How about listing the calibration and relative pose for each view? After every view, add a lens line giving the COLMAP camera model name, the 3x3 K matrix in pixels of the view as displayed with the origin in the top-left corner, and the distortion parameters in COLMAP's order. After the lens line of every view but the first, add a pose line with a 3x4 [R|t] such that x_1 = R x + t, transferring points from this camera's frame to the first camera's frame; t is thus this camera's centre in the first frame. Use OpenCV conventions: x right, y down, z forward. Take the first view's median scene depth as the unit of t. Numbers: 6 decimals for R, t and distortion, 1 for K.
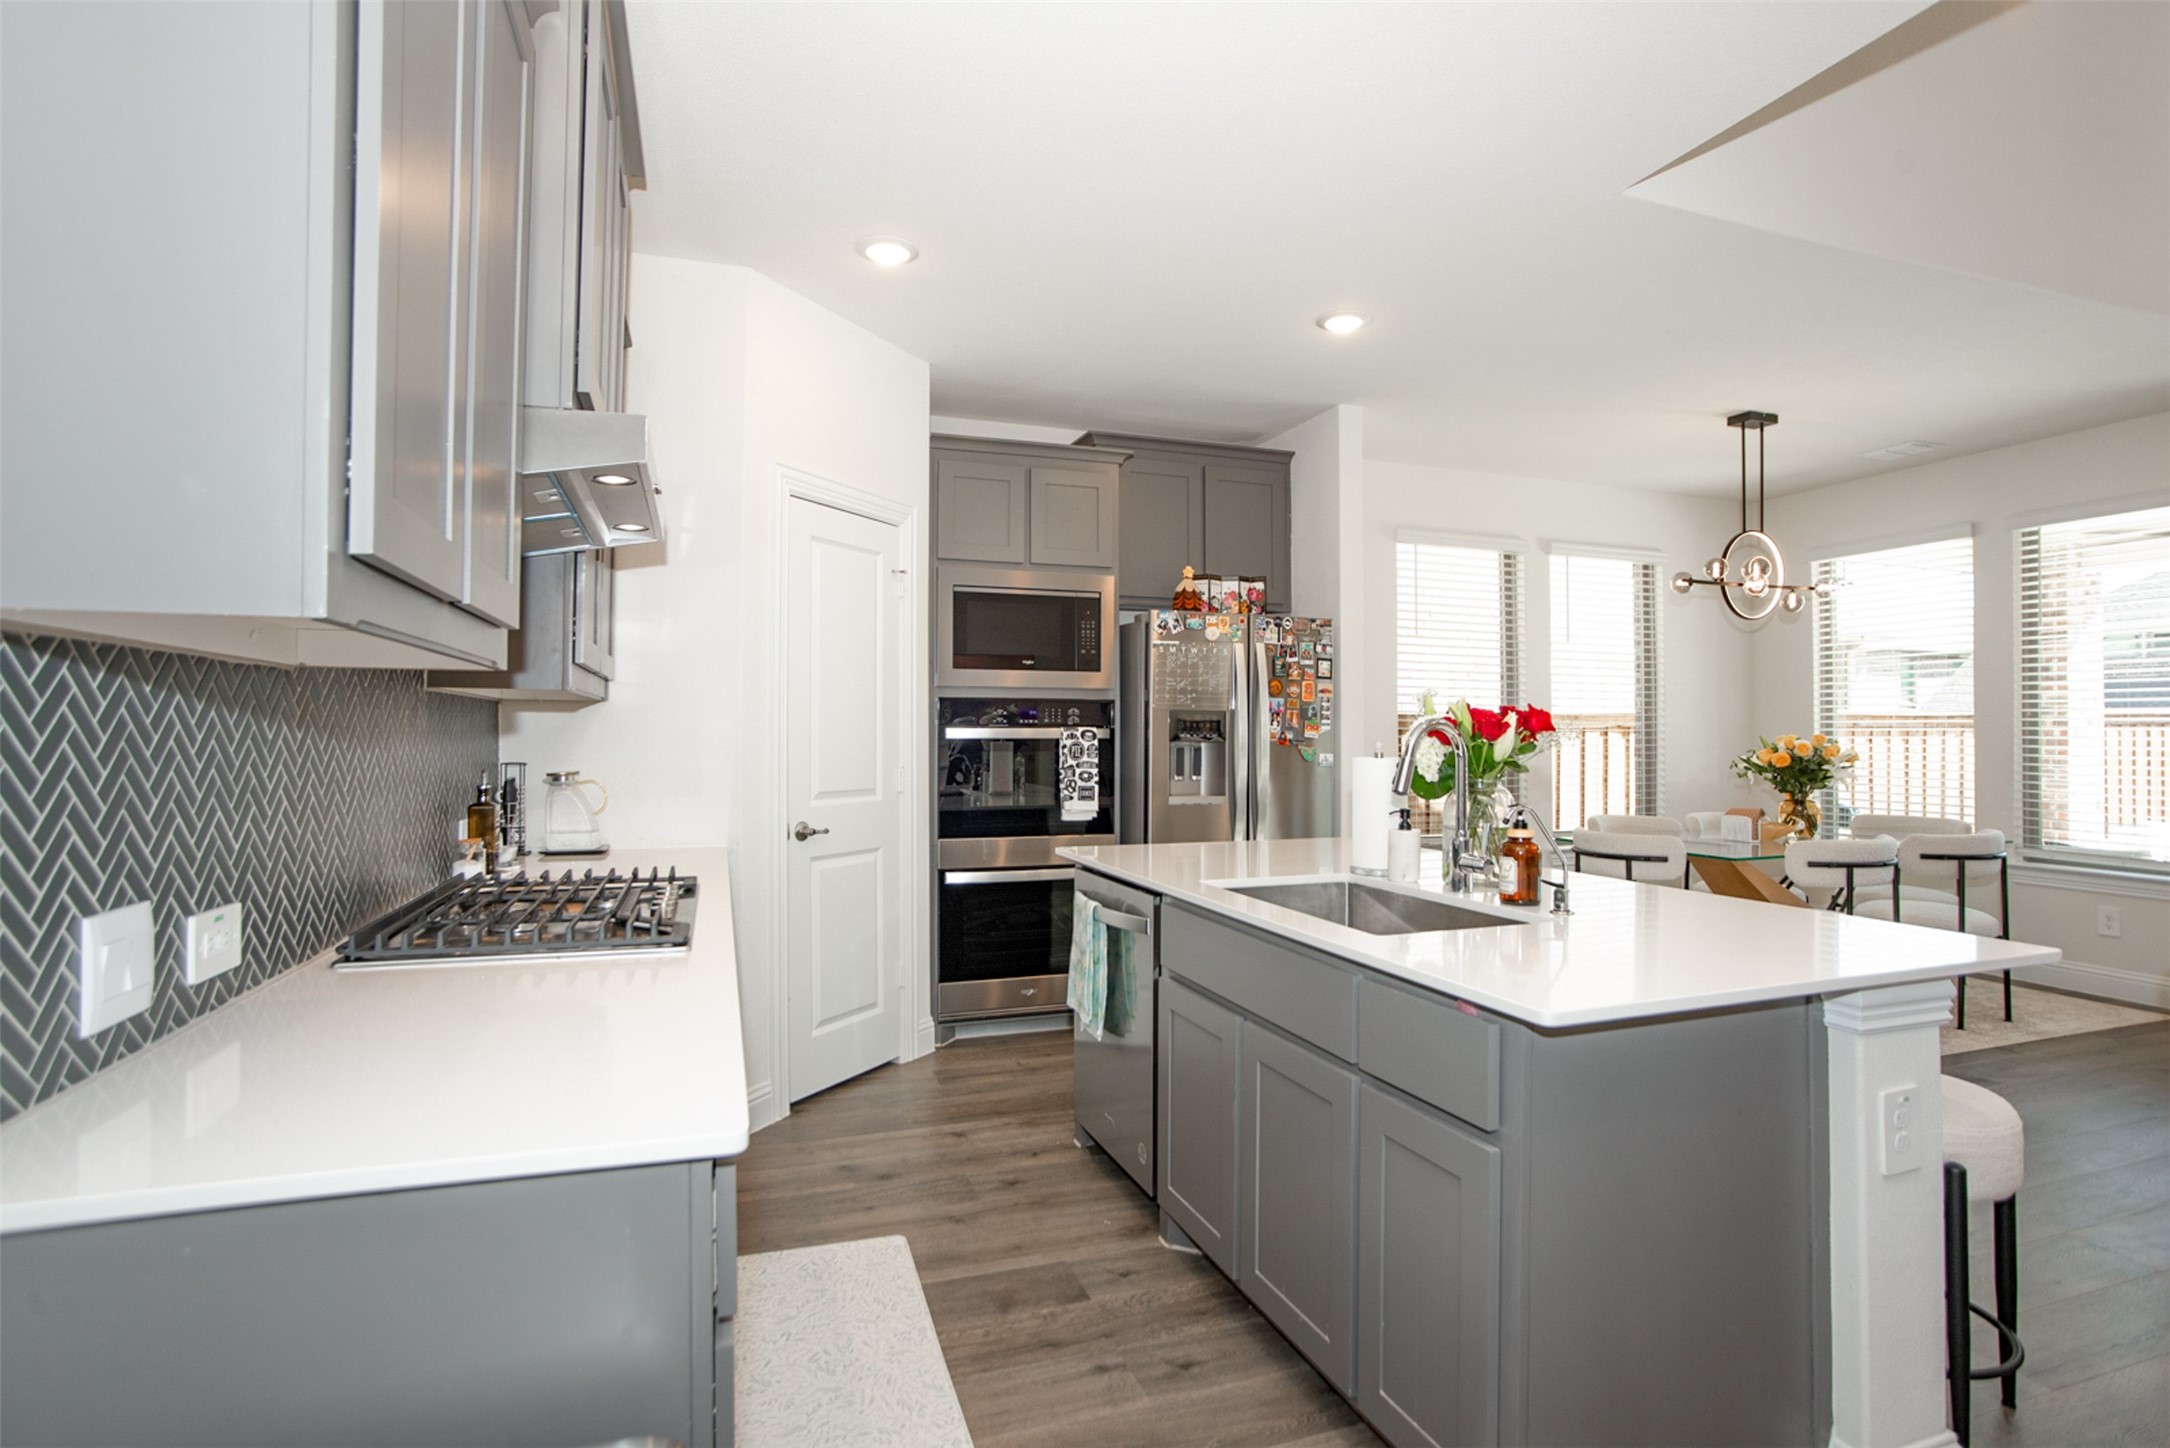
lens RADIAL K [[1073.0, 0, 1138.6], [0, 1073.0, 721.5], [0, 0, 1]] dist [-0.000144, 0.004202]
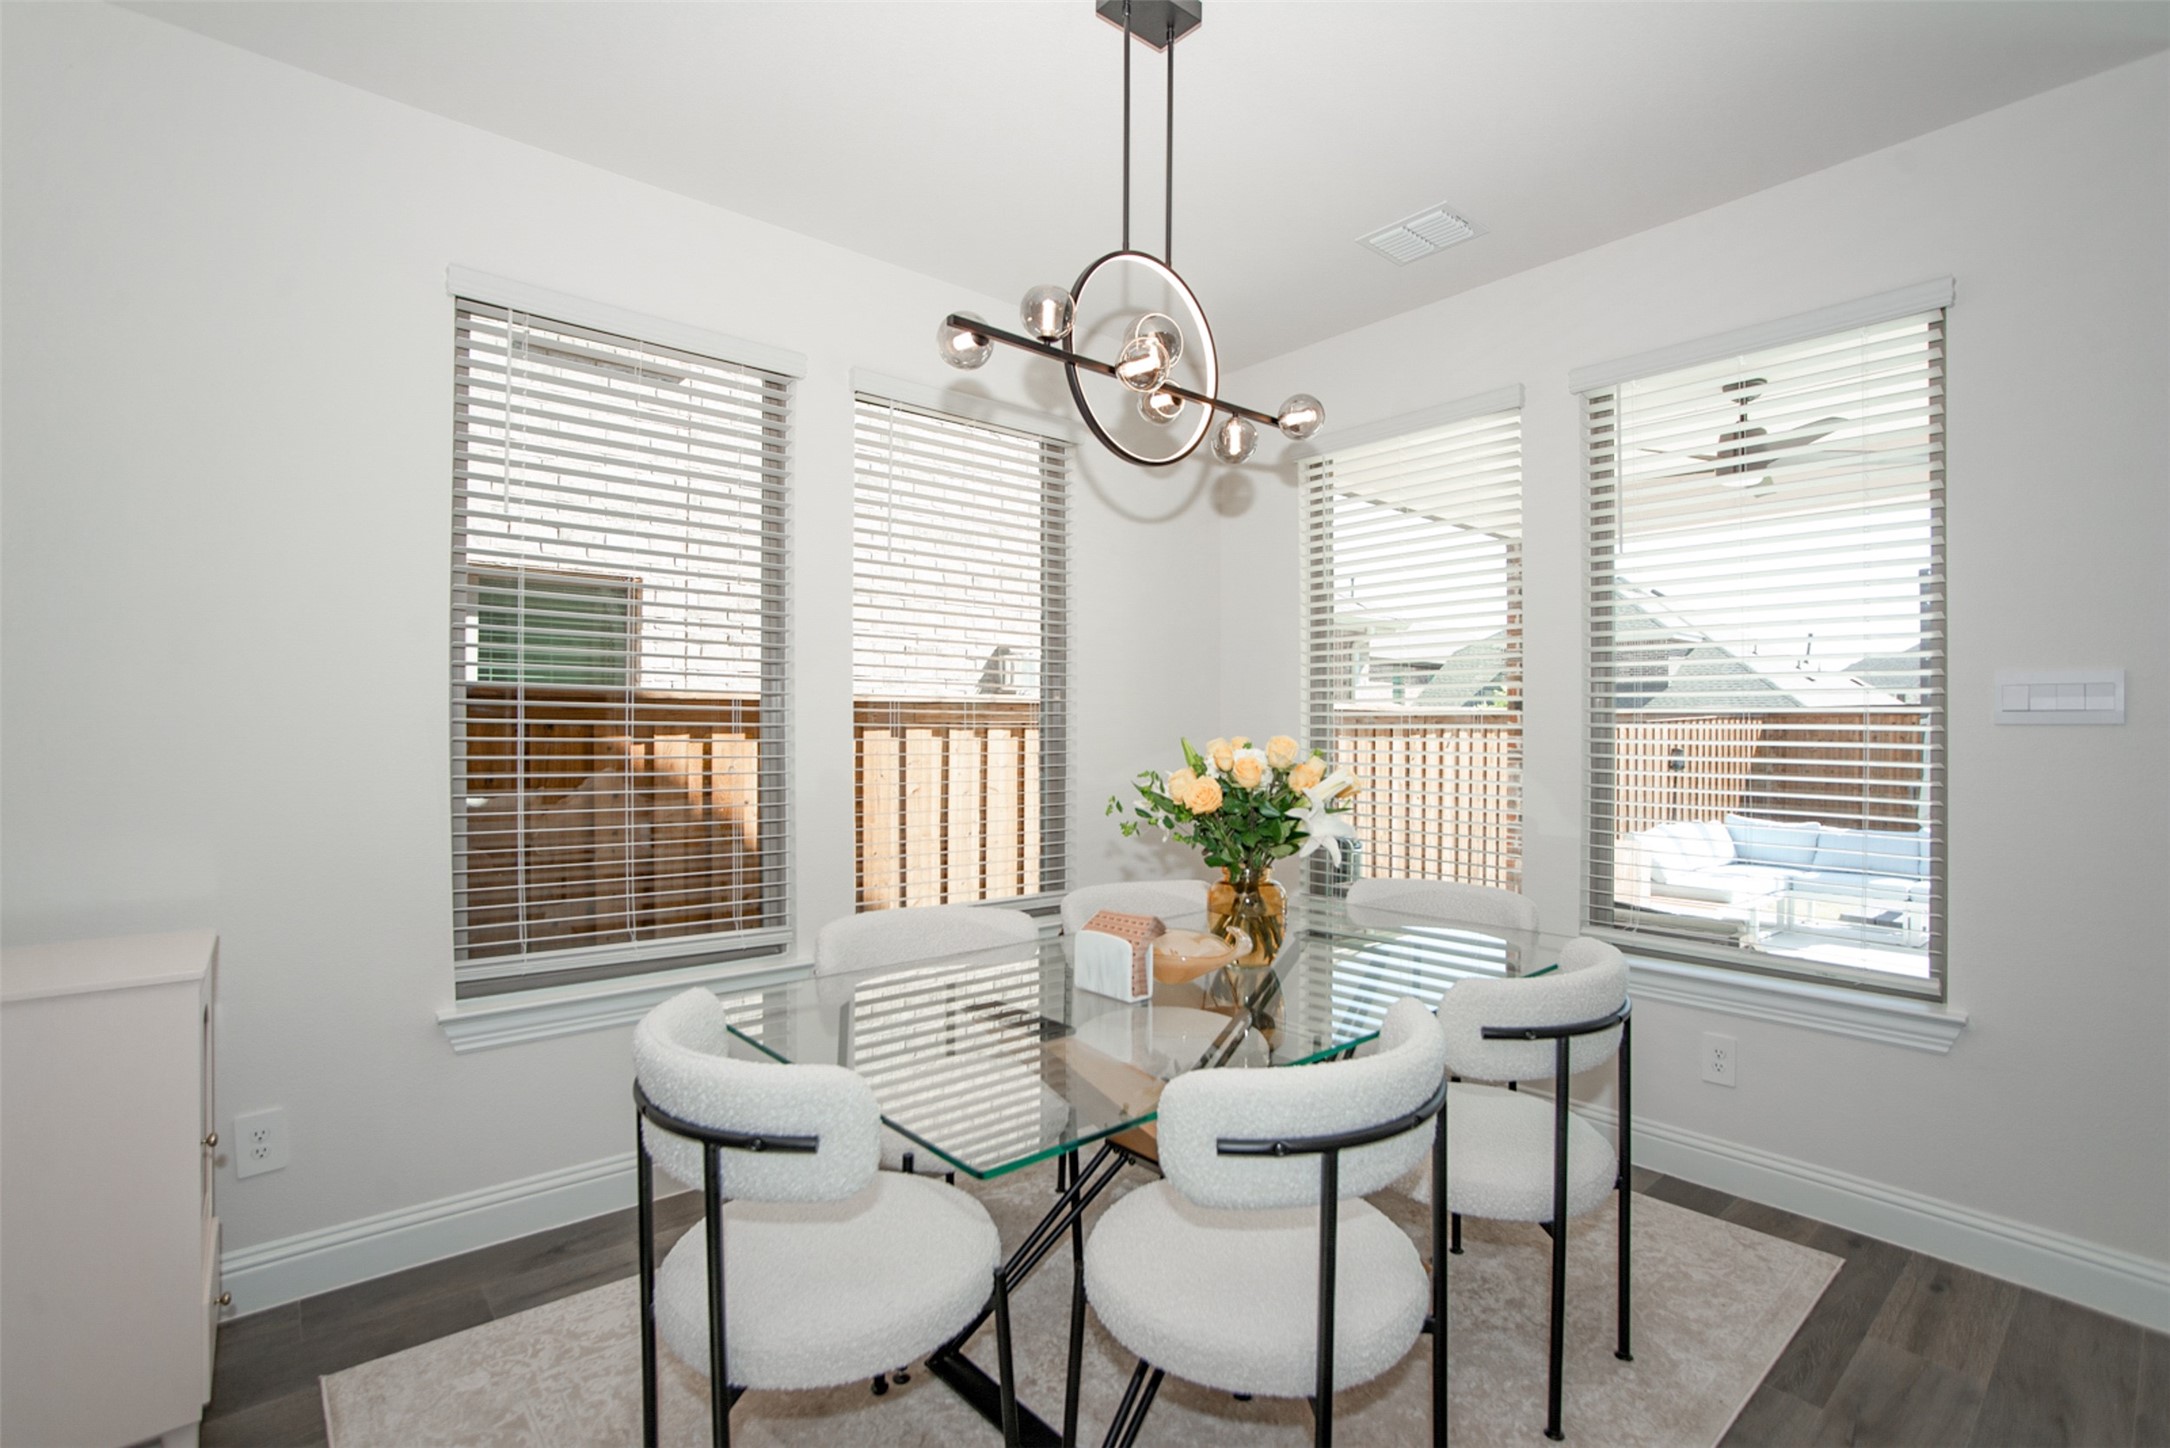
lens RADIAL K [[1015.1, 0, 1077.4], [0, 1015.1, 726.1], [0, 0, 1]] dist [-0.031407, -0.000347]
pose [[0.949218, 0.005749, 0.314565, 0.420941], [-0.008596, 0.999934, 0.007666, 0.004496], [-0.314500, -0.009980, 0.949205, 0.628588]]
